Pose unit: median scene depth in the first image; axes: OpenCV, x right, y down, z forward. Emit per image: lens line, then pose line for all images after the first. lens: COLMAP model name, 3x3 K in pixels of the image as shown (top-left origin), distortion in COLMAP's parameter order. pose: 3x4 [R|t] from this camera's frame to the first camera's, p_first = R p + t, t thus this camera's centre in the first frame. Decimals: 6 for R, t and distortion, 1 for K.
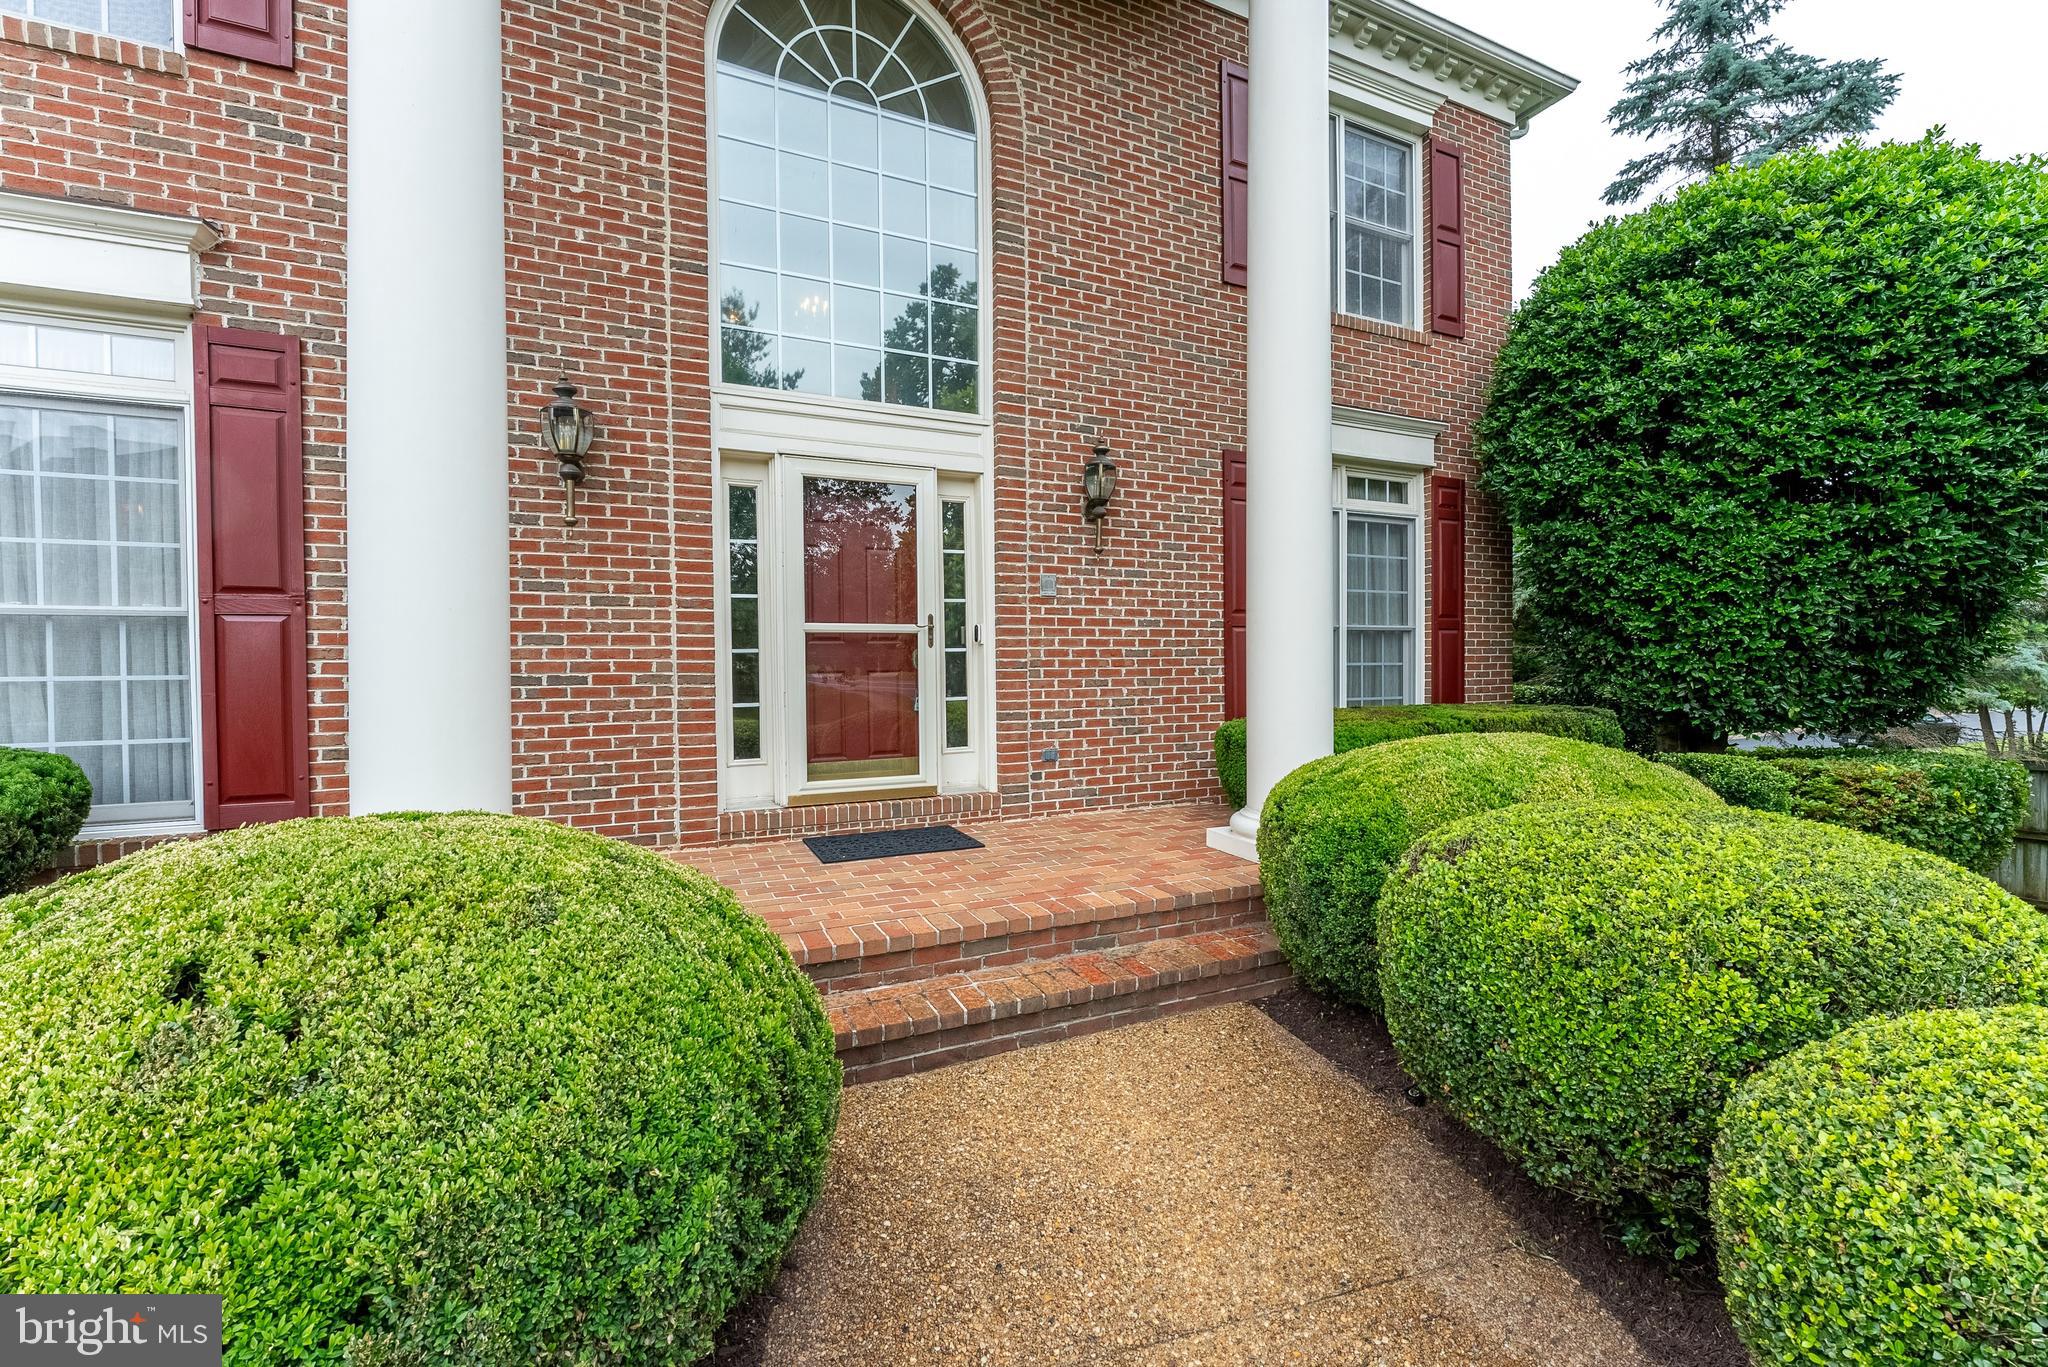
lens RADIAL K [[838.1, 0, 1019.4], [0, 838.1, 678.0], [0, 0, 1]] dist [-0.004645, -0.000622]
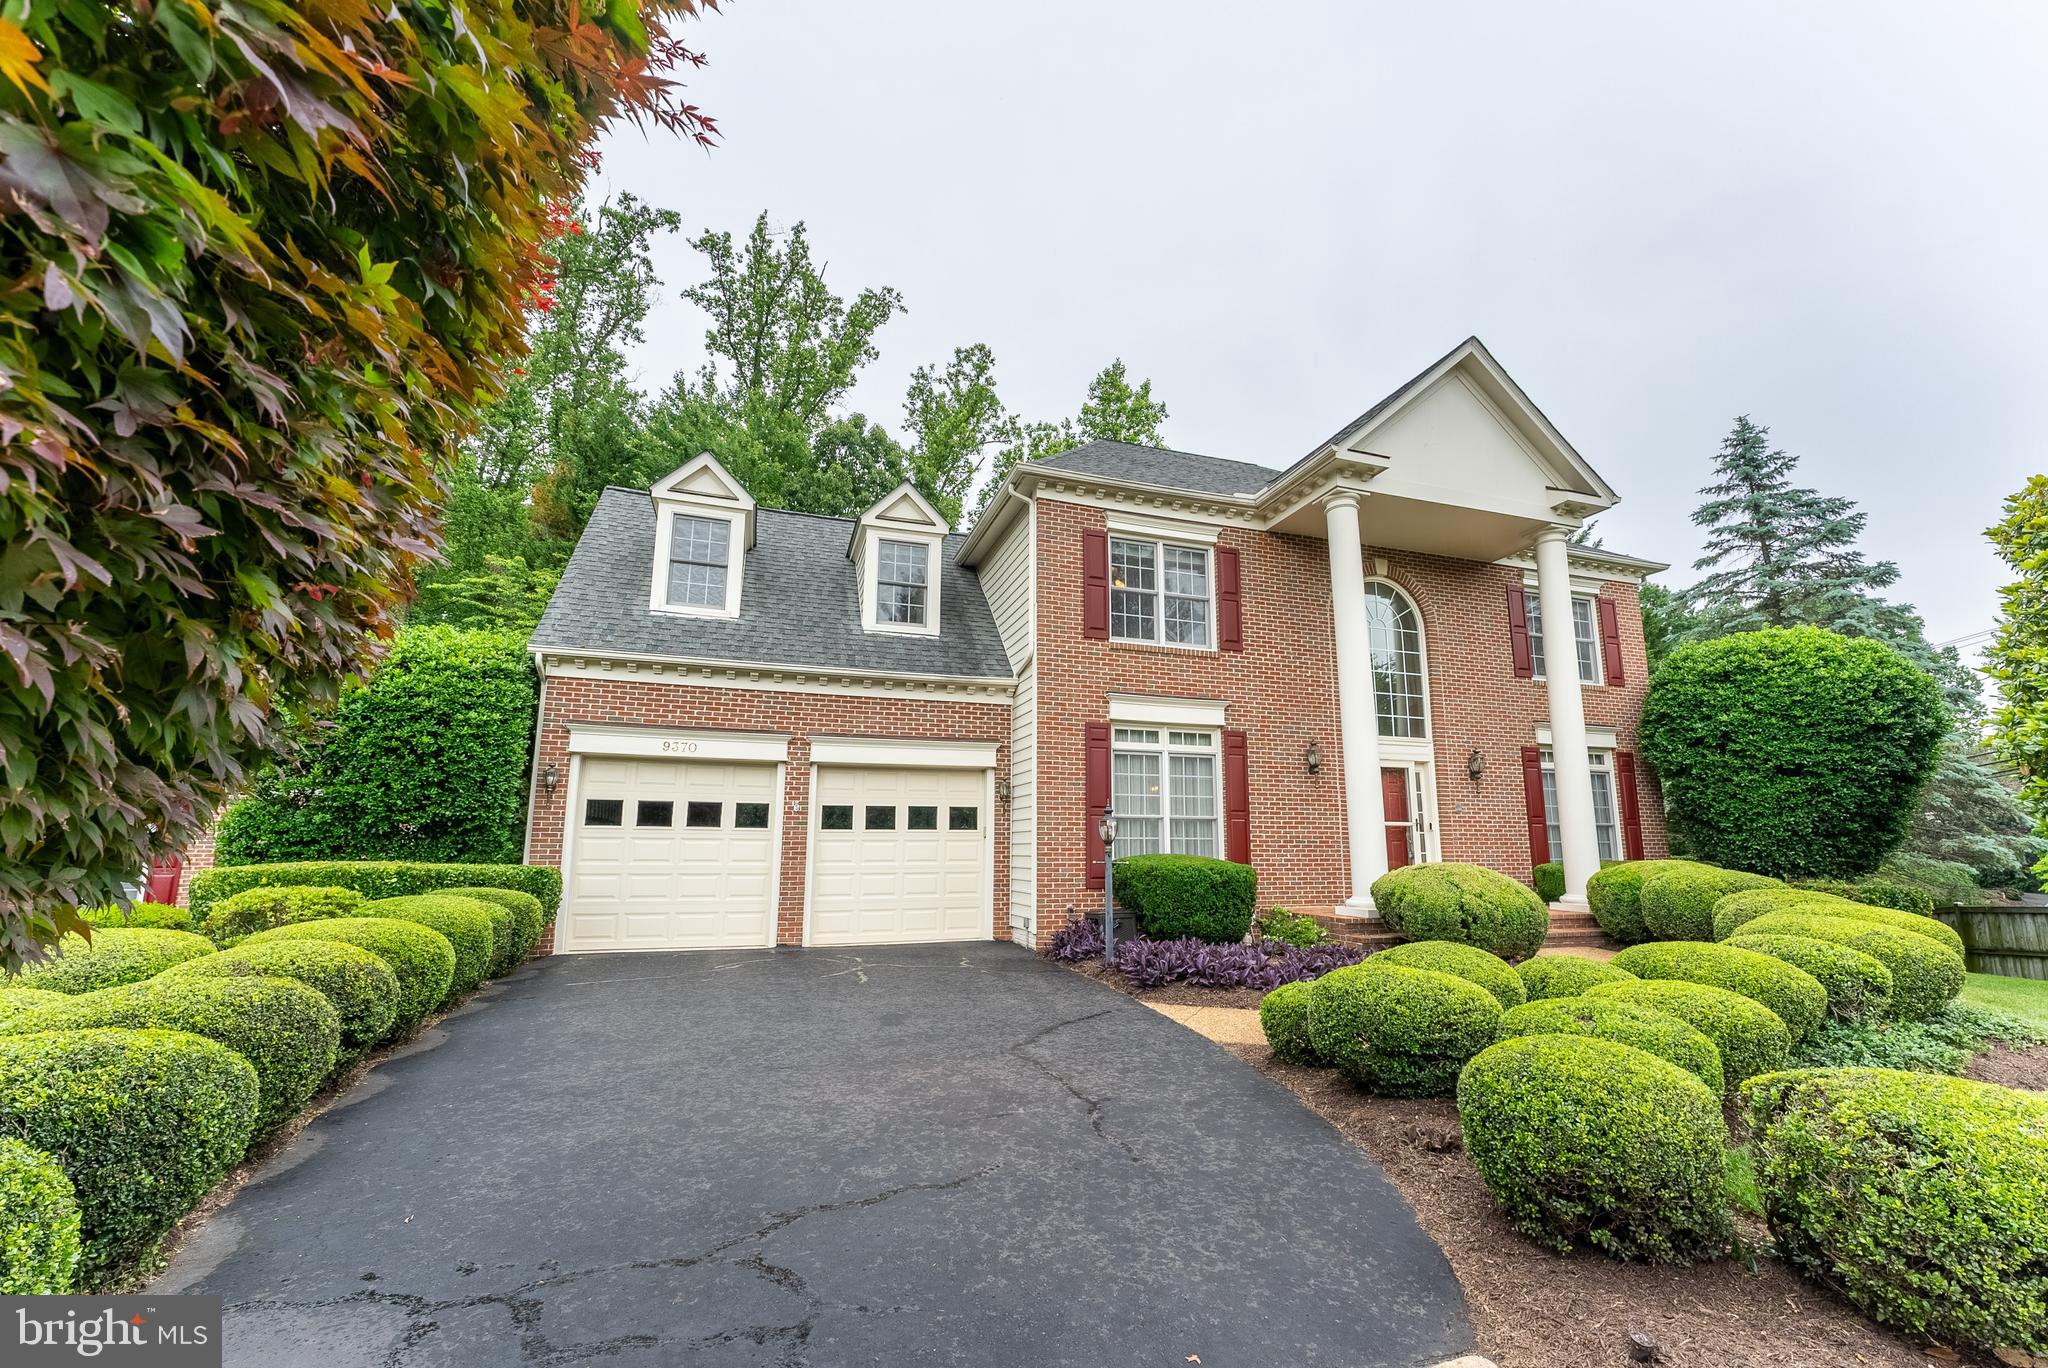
lens RADIAL K [[838.1, 0, 1018.5], [0, 838.1, 712.6], [0, 0, 1]] dist [-0.004645, -0.000622]
pose [[0.992334, -0.006467, -0.123415, -0.956951], [-0.015774, 0.983834, -0.178386, 0.076654], [0.122574, 0.178965, 0.976190, -1.623967]]
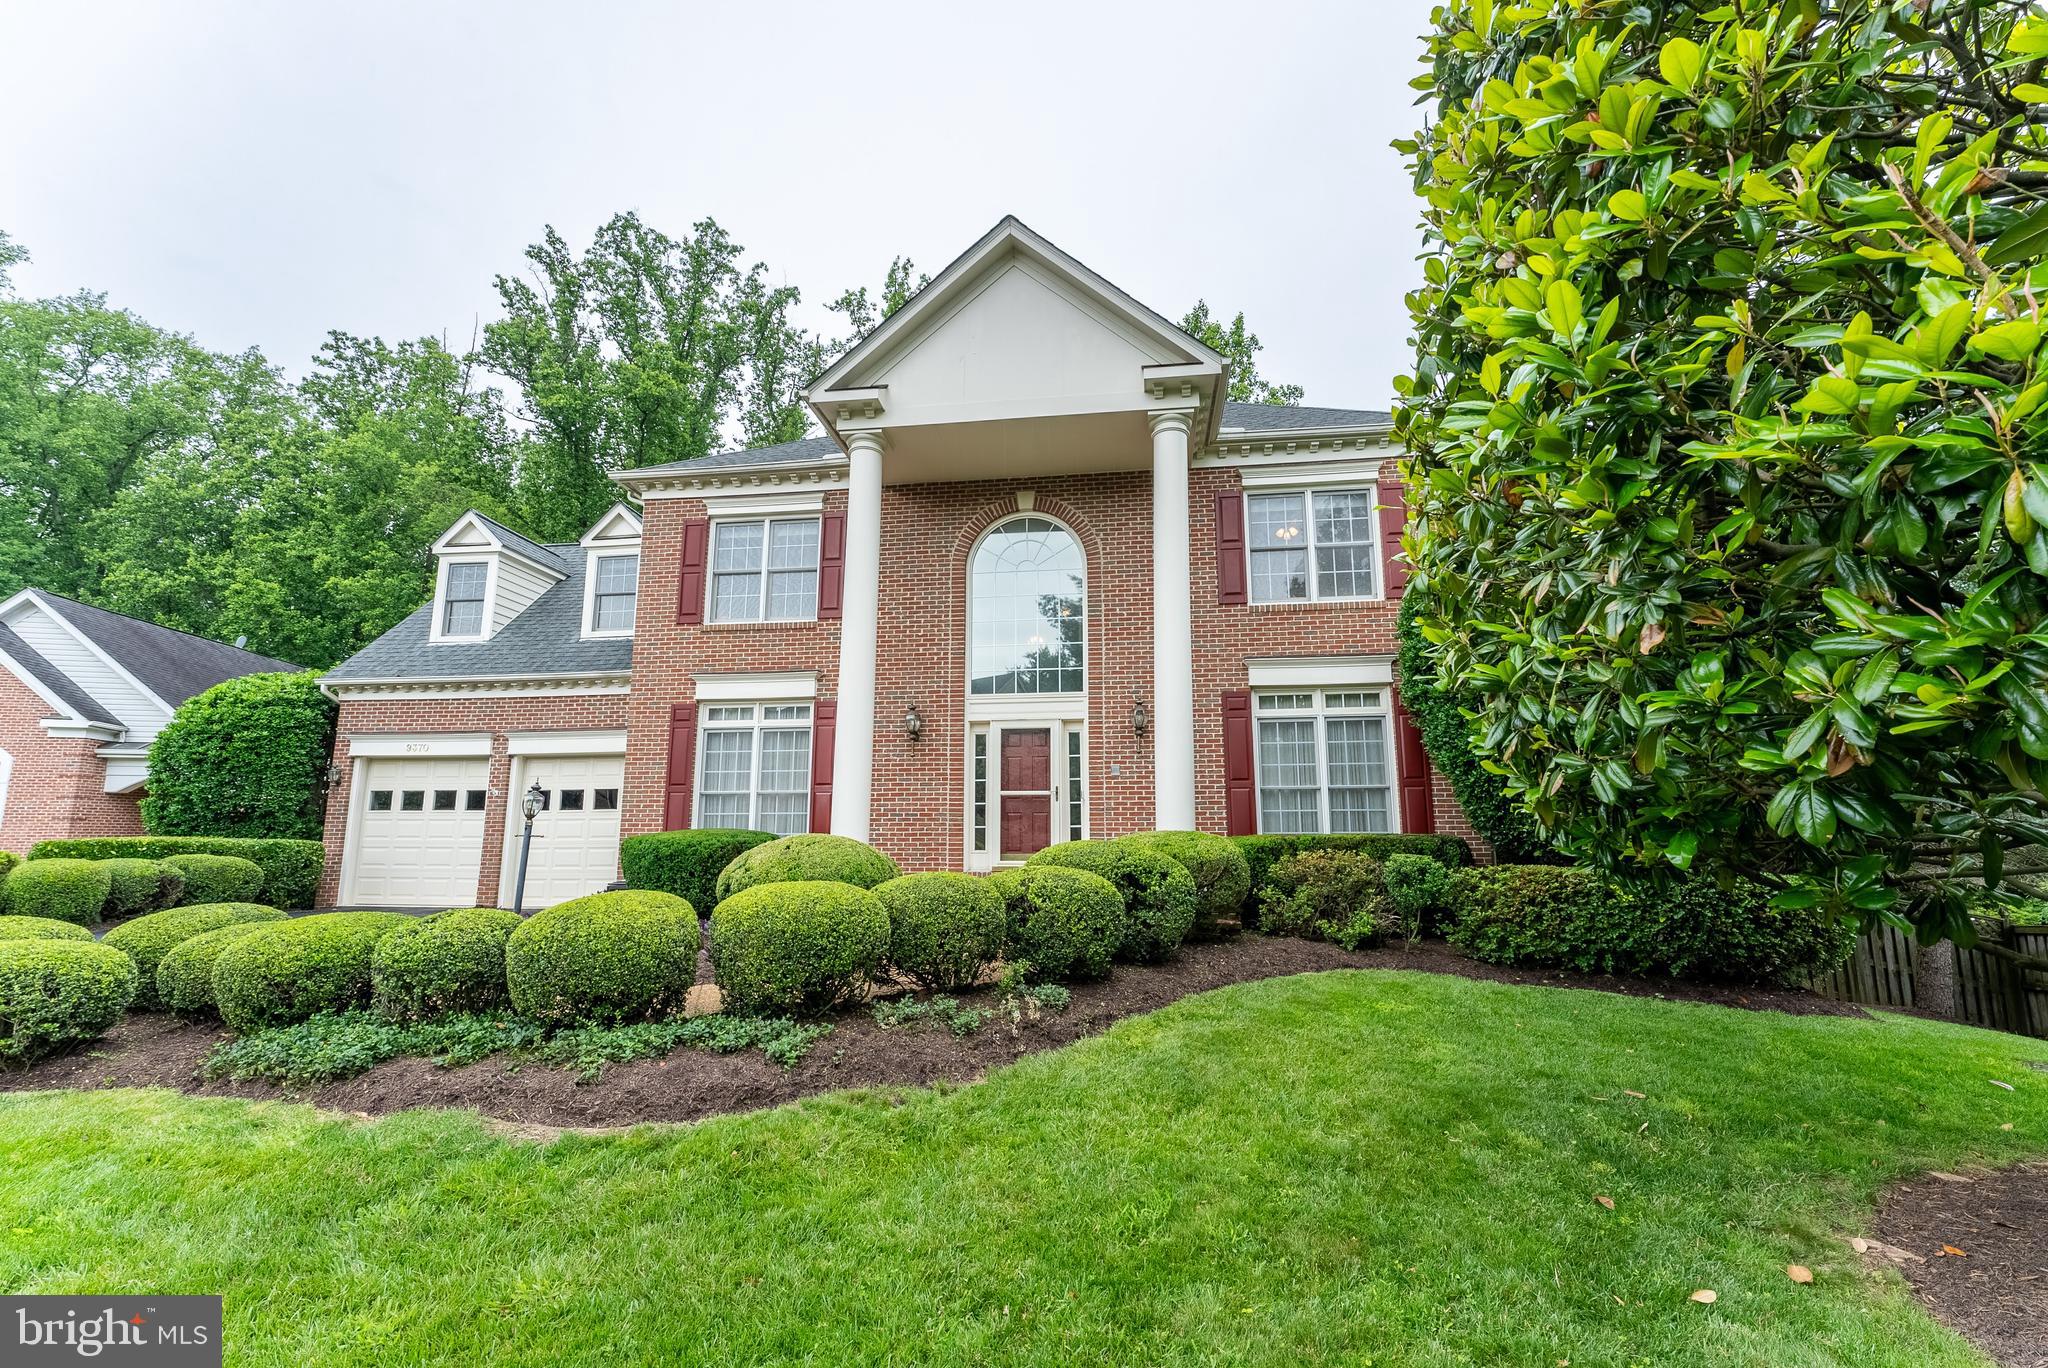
lens RADIAL K [[838.1, 0, 1016.7], [0, 838.1, 701.1], [0, 0, 1]] dist [-0.004645, -0.000622]
pose [[0.834492, -0.077582, -0.545531, 0.977657], [-0.015605, 0.986314, -0.164138, 0.062013], [0.550799, 0.145485, 0.821861, -0.845724]]
